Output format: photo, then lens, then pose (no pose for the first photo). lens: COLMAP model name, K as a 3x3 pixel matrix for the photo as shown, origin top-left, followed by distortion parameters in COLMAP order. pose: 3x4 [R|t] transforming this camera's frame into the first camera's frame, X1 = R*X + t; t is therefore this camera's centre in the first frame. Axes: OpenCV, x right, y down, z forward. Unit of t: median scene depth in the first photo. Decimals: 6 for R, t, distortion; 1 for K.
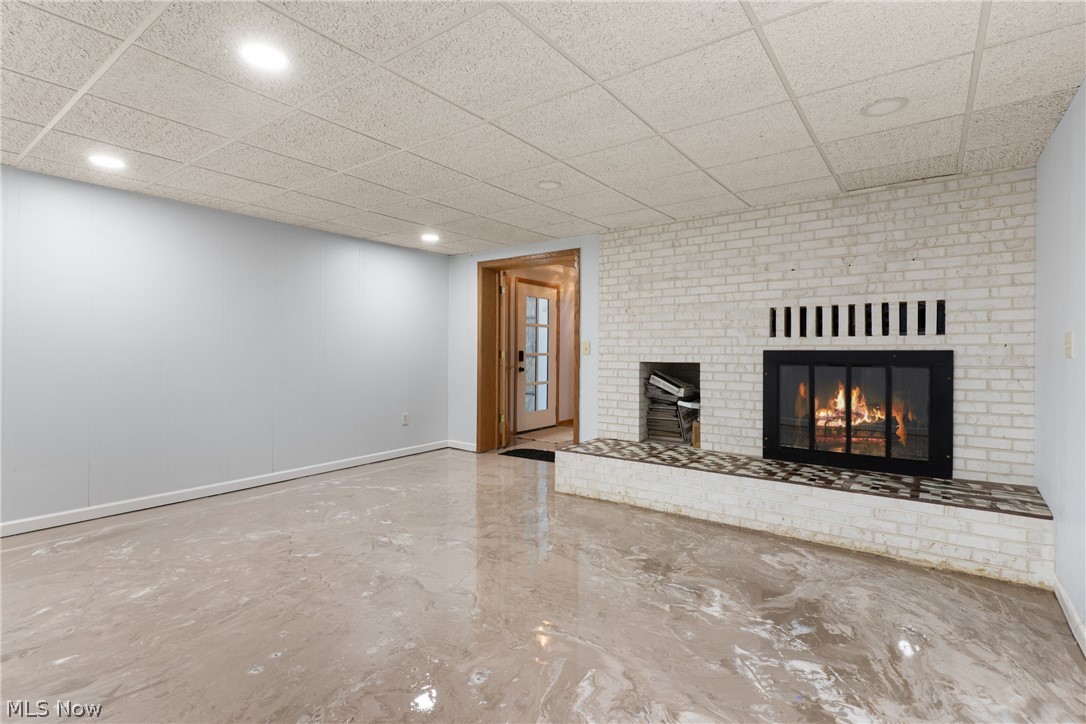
lens RADIAL K [[522.5, 0, 543.4], [0, 522.5, 357.1], [0, 0, 1]] dist [-0.000535, 0.000720]
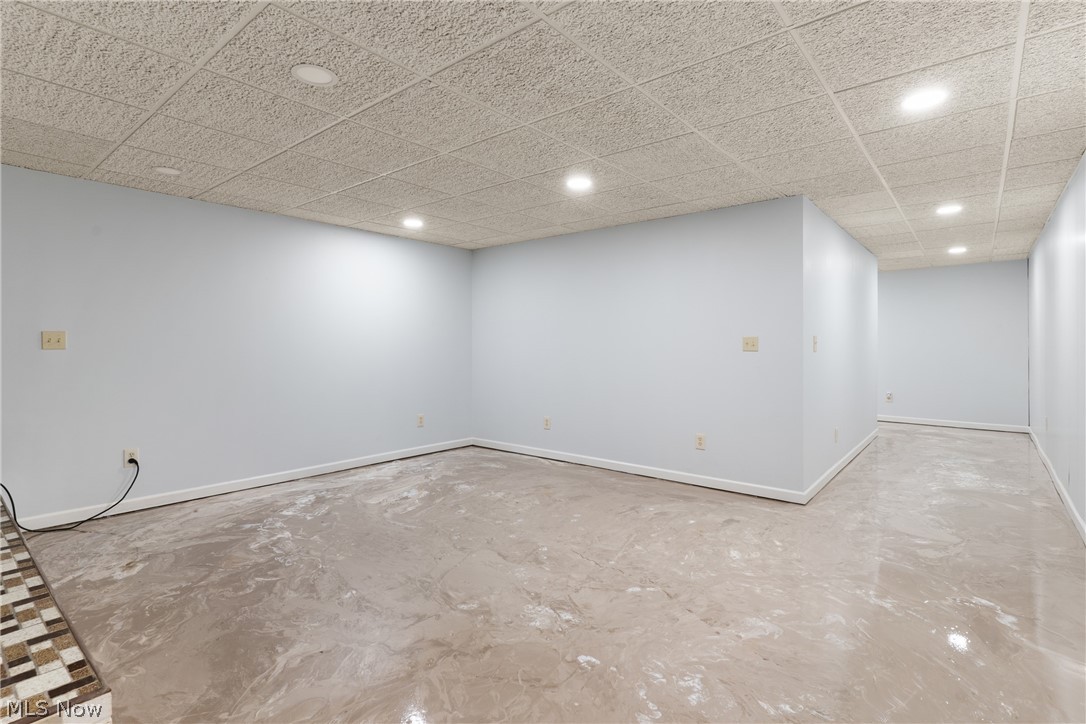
lens RADIAL K [[522.5, 0, 542.4], [0, 522.5, 359.3], [0, 0, 1]] dist [-0.000535, 0.000720]
pose [[-0.998457, -0.007466, 0.055022, -0.378130], [-0.005165, 0.999111, 0.041846, -0.031768], [-0.055286, 0.041497, -0.997608, 2.069655]]
